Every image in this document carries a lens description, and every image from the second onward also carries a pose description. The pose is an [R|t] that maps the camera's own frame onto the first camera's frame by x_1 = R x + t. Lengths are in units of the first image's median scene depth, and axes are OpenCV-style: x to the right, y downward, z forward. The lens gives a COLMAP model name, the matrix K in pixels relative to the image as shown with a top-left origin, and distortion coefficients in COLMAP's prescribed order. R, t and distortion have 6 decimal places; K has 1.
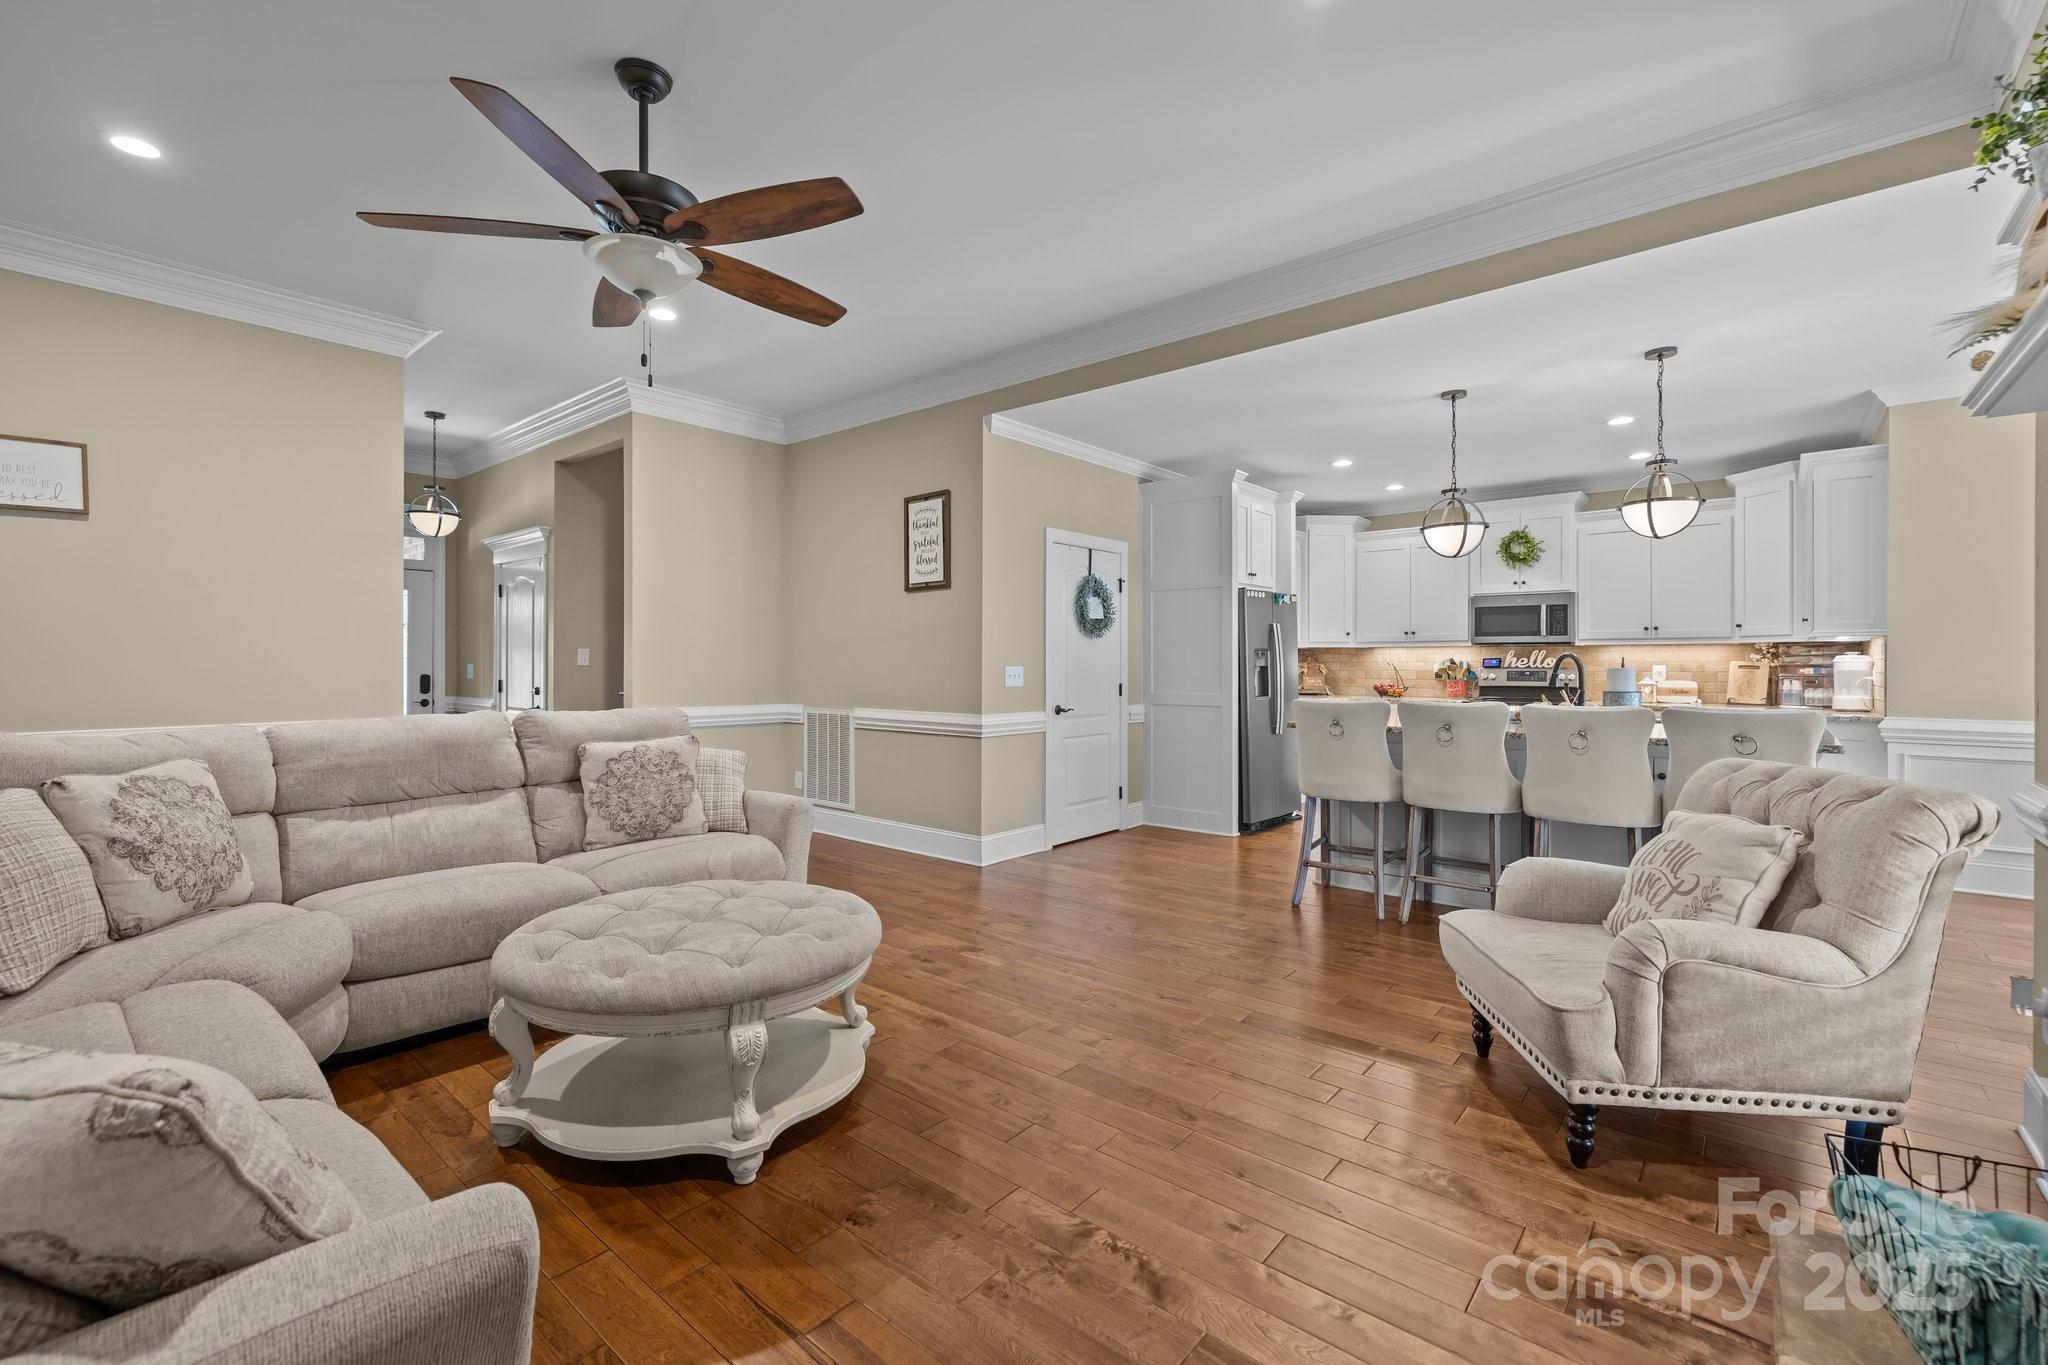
lens RADIAL K [[863.1, 0, 1014.4], [0, 863.1, 664.2], [0, 0, 1]] dist [-0.002026, 0.001655]
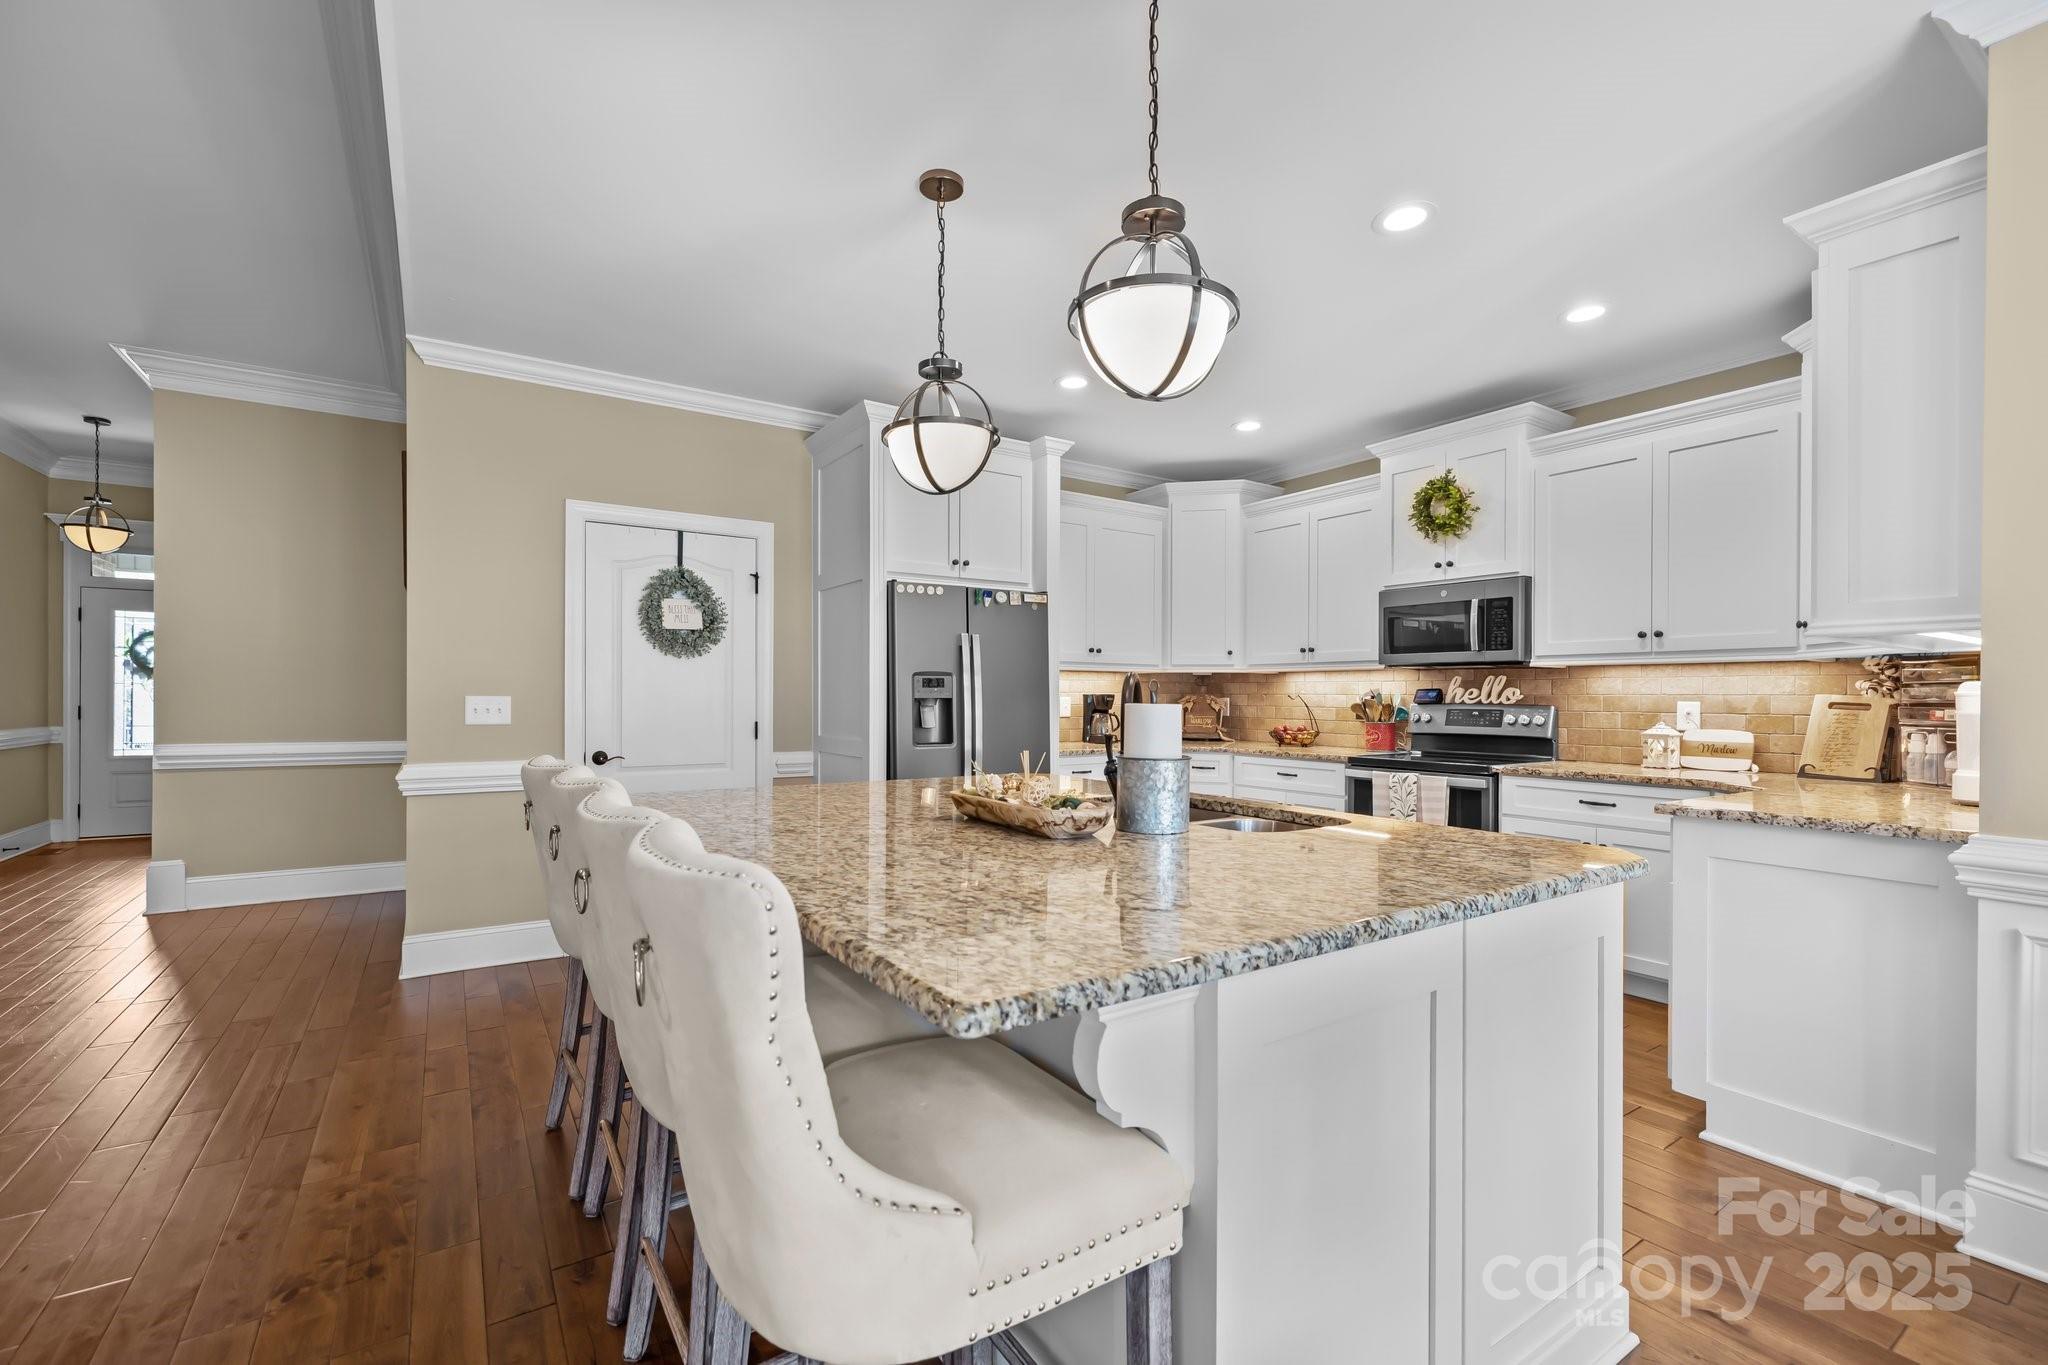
lens RADIAL K [[863.1, 0, 1020.6], [0, 863.1, 697.4], [0, 0, 1]] dist [-0.002026, 0.001655]
pose [[0.962697, 0.005755, -0.270520, 0.475429], [-0.005729, 0.999983, 0.000888, 0.000621], [0.270520, 0.000695, 0.962714, 0.341802]]
